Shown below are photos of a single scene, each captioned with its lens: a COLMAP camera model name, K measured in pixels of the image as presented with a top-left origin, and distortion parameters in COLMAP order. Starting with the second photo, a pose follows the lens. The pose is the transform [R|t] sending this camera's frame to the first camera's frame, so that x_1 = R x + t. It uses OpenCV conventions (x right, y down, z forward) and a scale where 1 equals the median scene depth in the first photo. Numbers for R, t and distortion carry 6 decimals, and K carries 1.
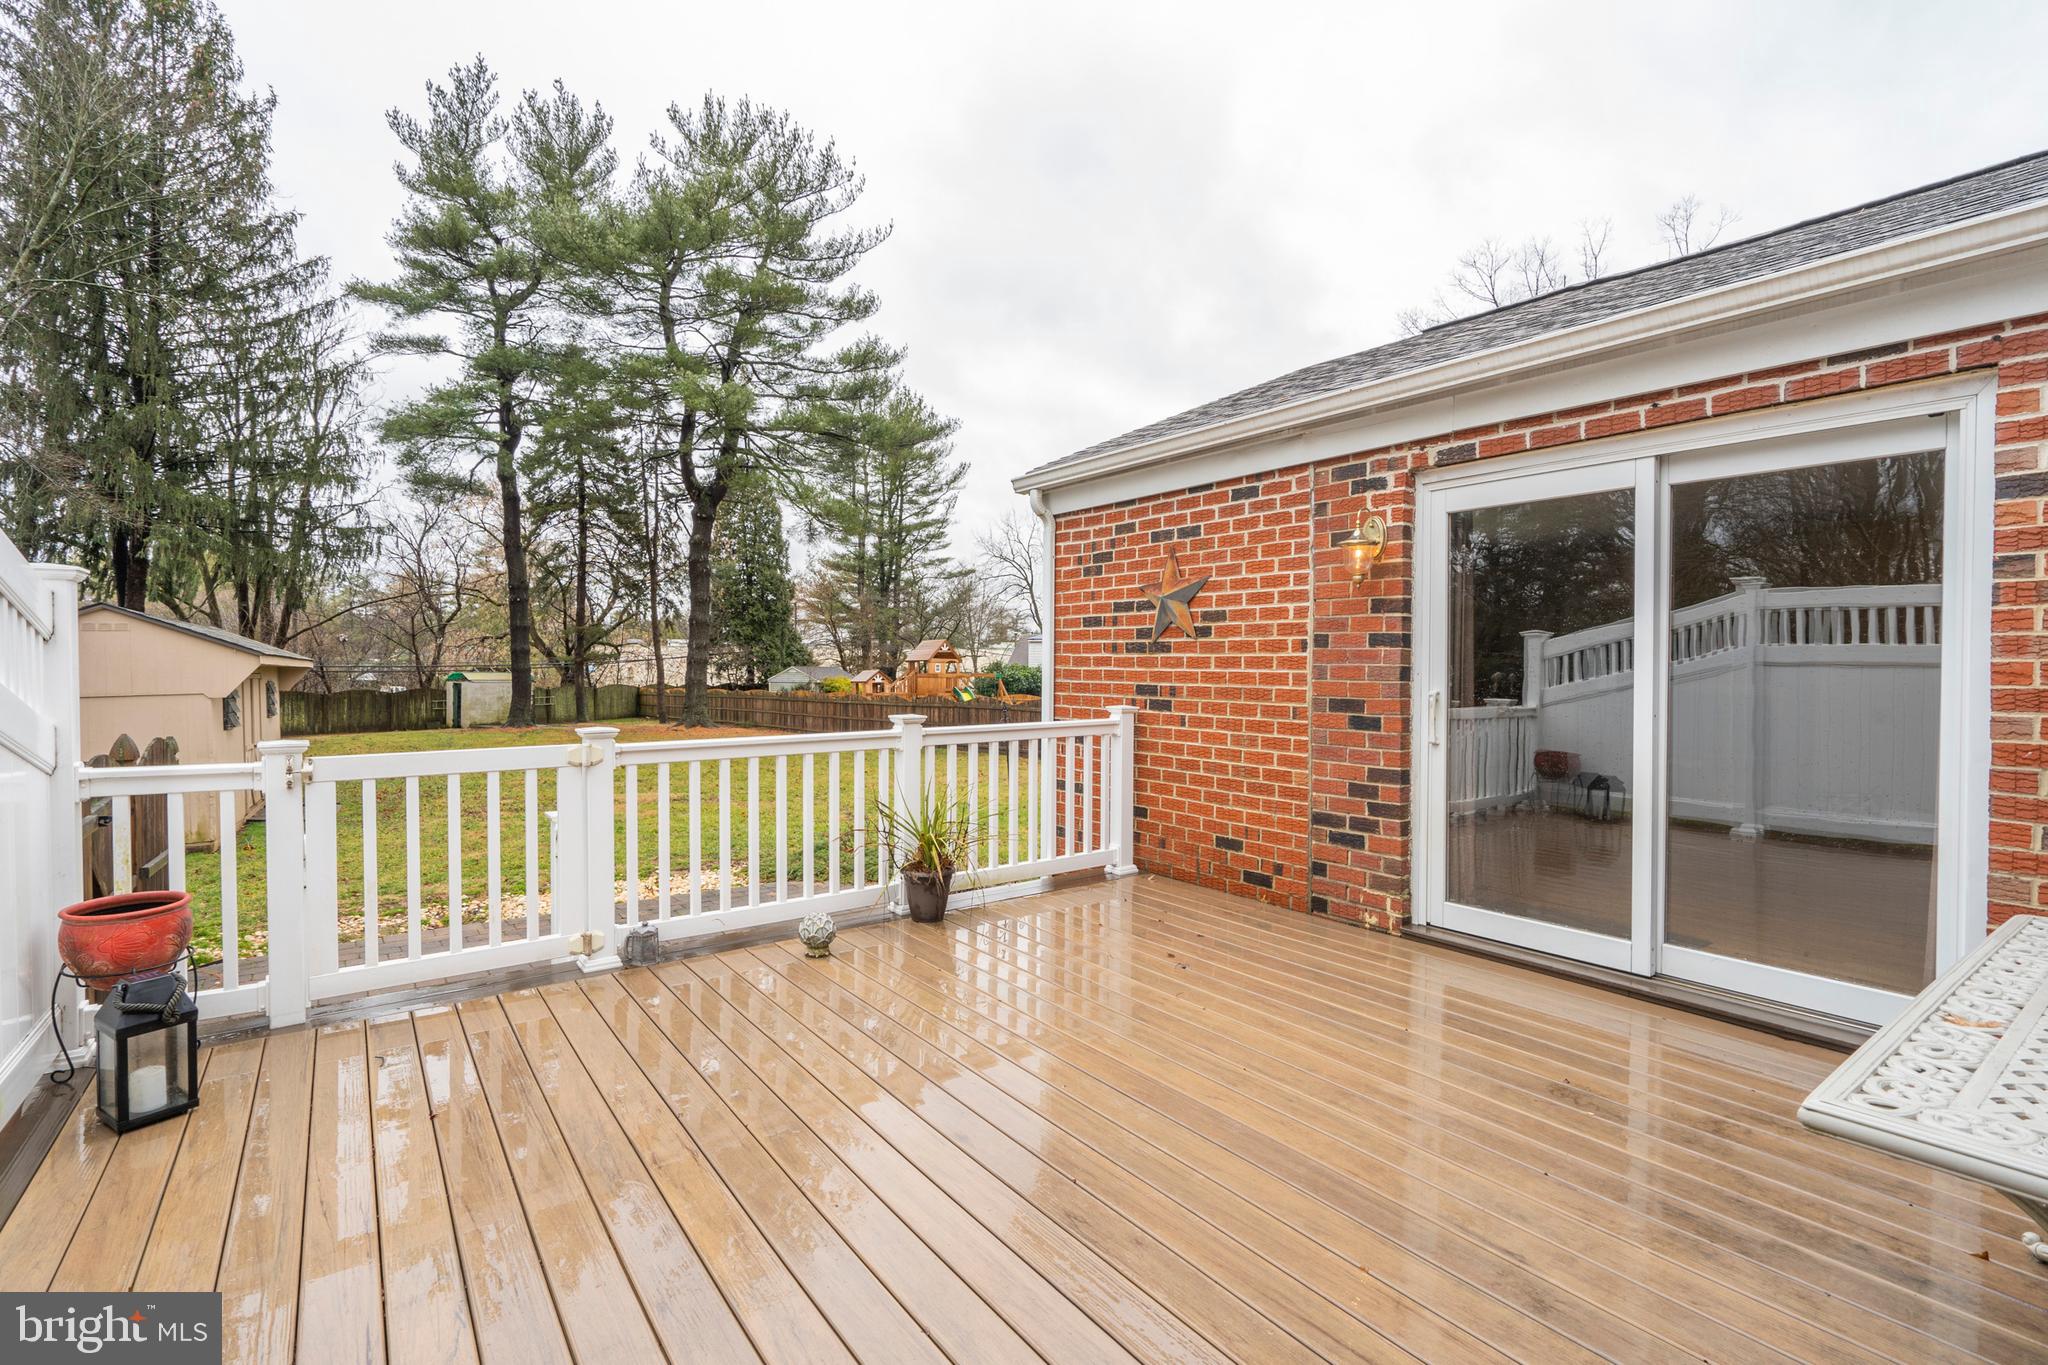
lens RADIAL K [[925.8, 0, 995.4], [0, 925.8, 675.4], [0, 0, 1]] dist [-0.011157, 0.000431]
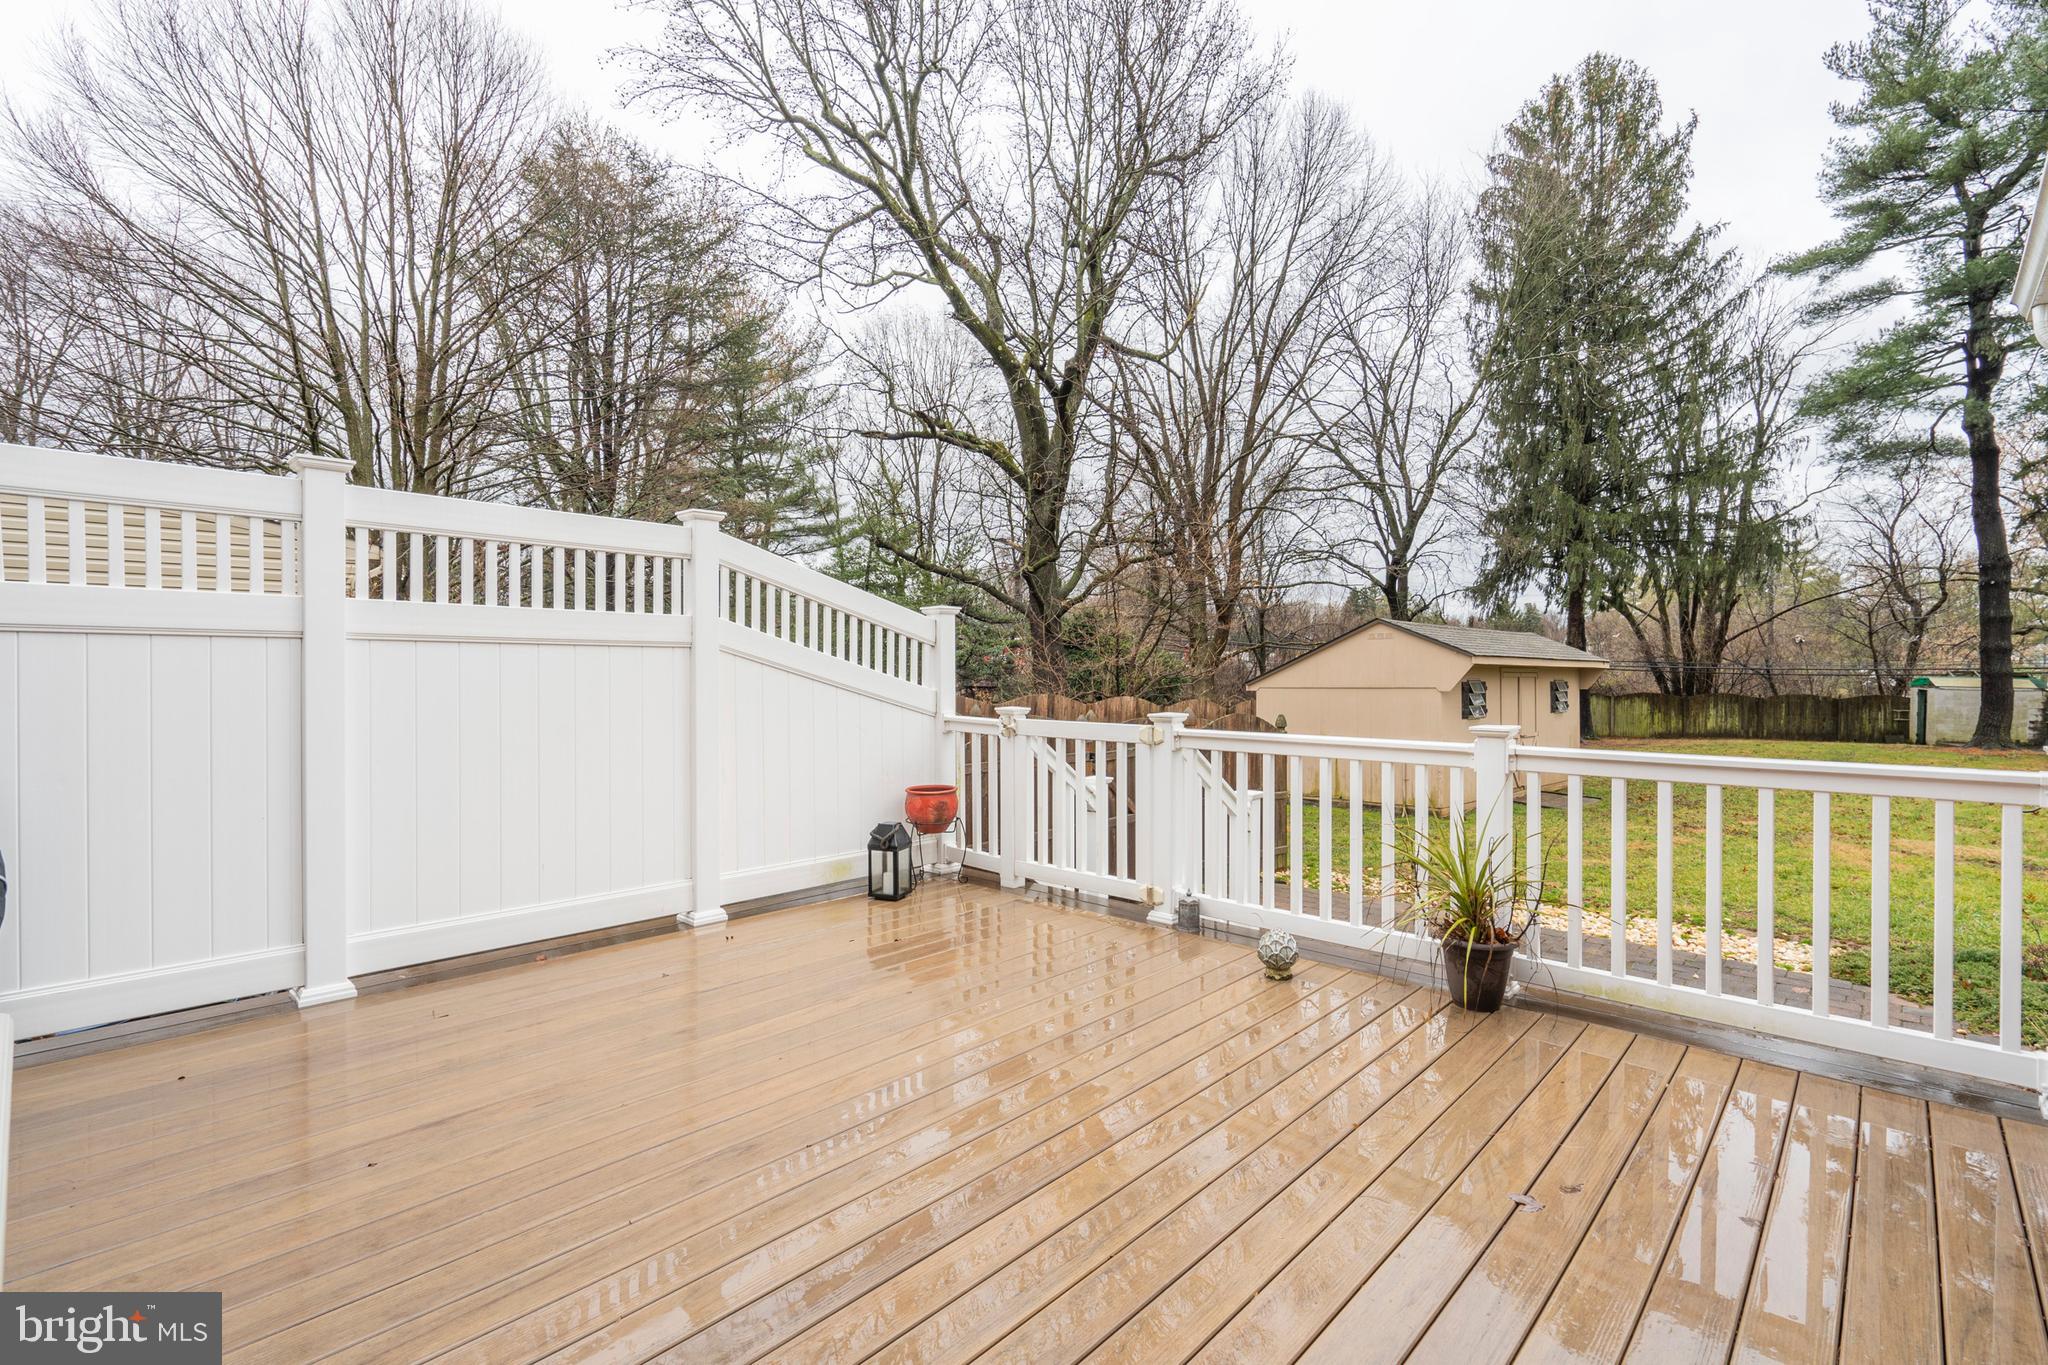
lens RADIAL K [[927.8, 0, 1033.3], [0, 927.8, 672.7], [0, 0, 1]] dist [-0.003009, -0.000536]
pose [[0.208484, 0.006374, -0.978005, 0.064119], [-0.012840, 0.999910, 0.003780, 0.000418], [0.977941, 0.011769, 0.208547, 0.056911]]
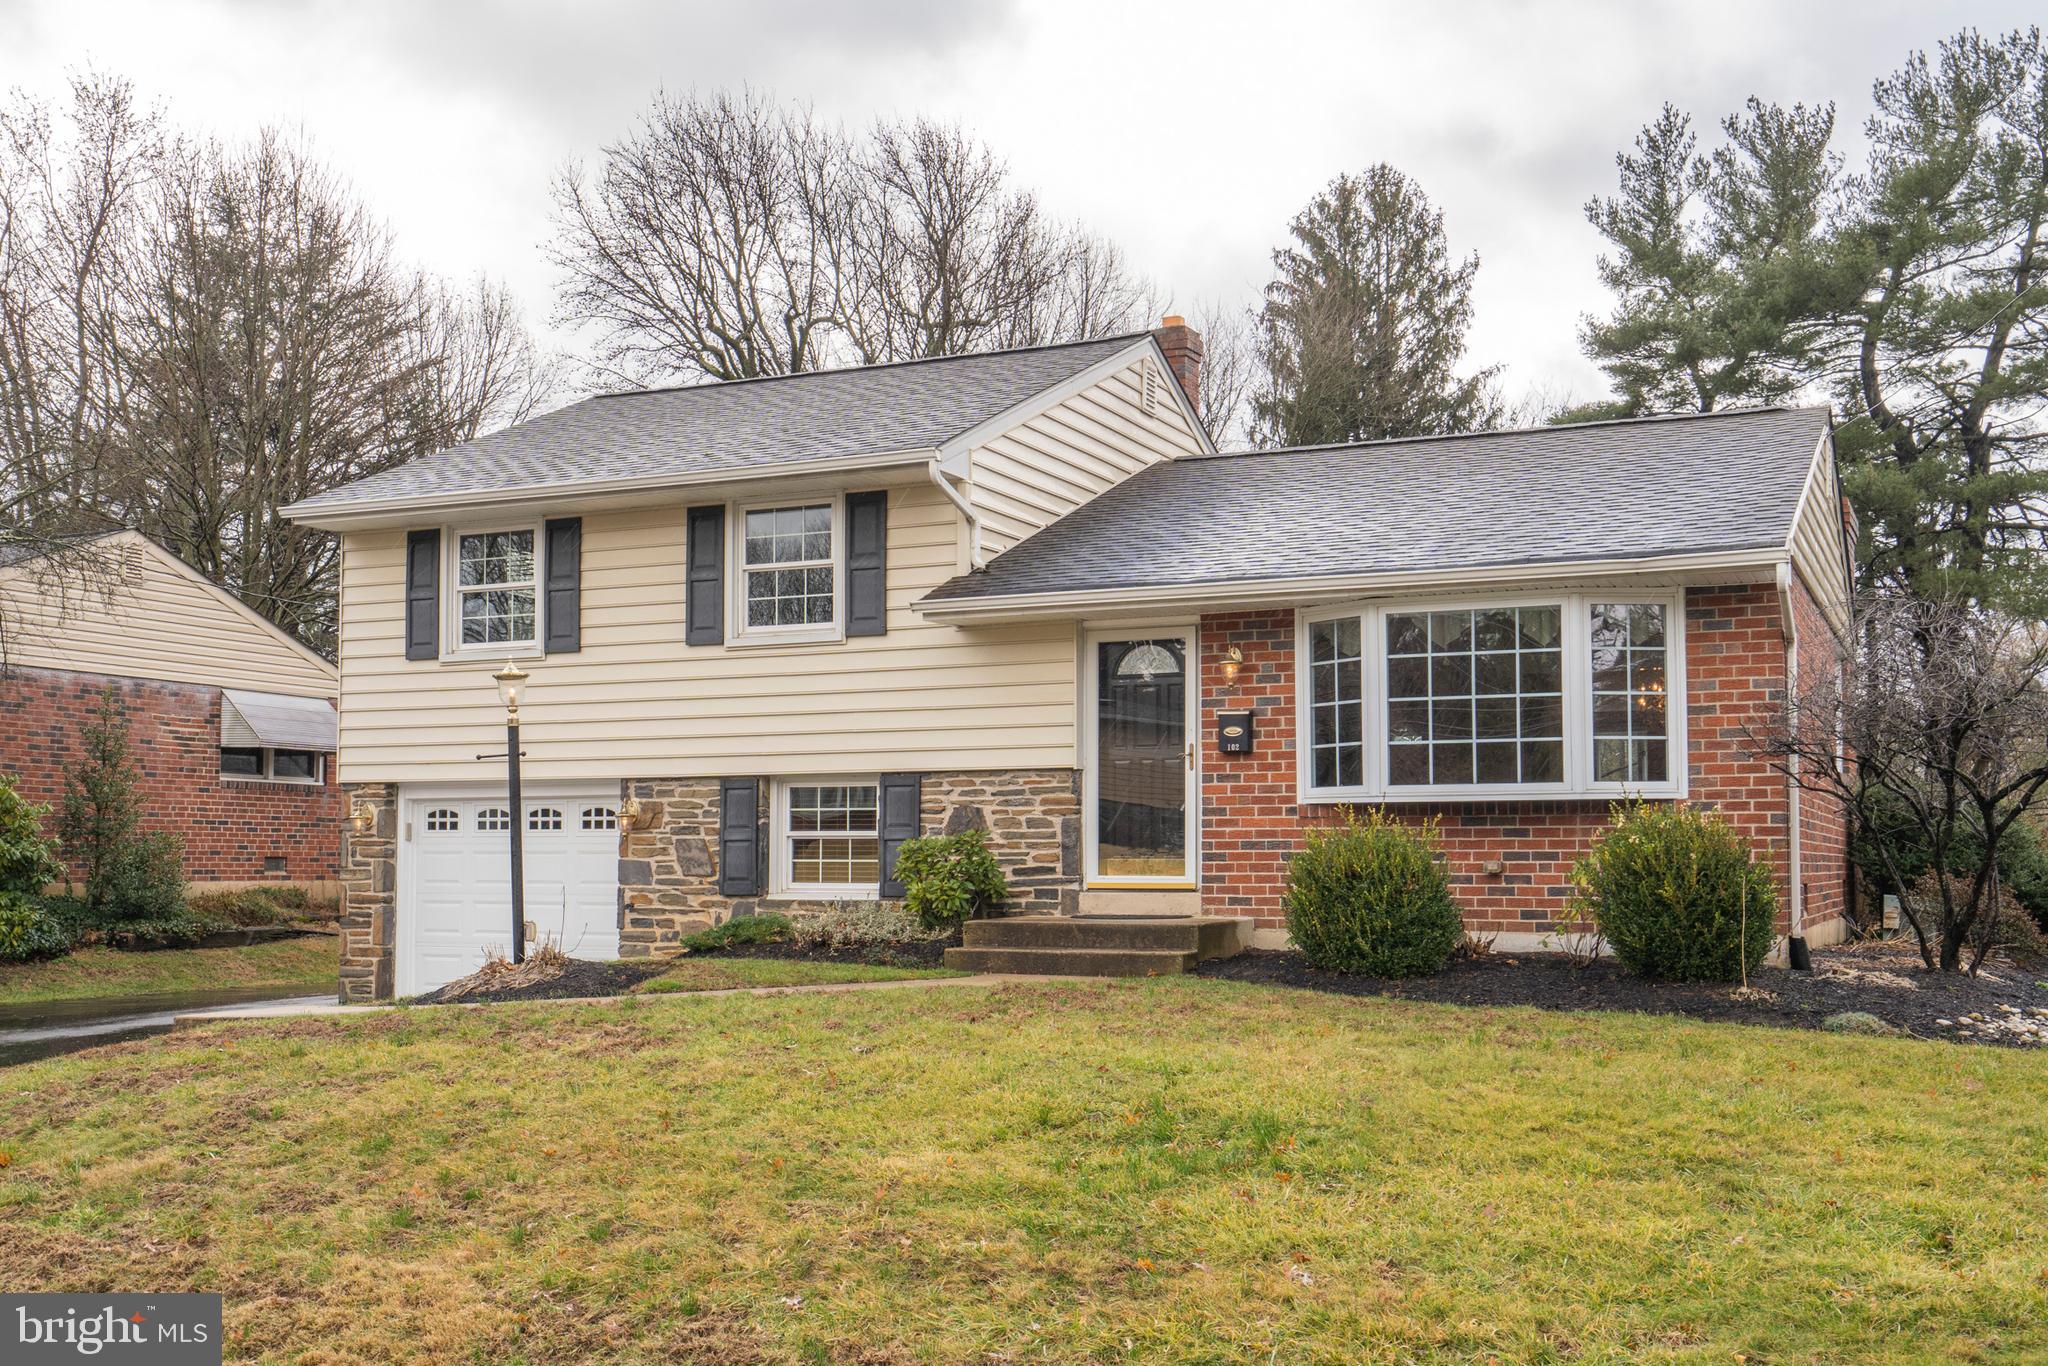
lens RADIAL K [[2087.9, 0, 1021.6], [0, 2087.9, 781.9], [0, 0, 1]] dist [0.002989, -0.001347]
pose [[0.509764, -0.036106, -0.859556, 0.673136], [-0.012589, 0.998699, -0.049417, 0.033656], [0.860222, 0.036012, 0.508647, -0.400372]]
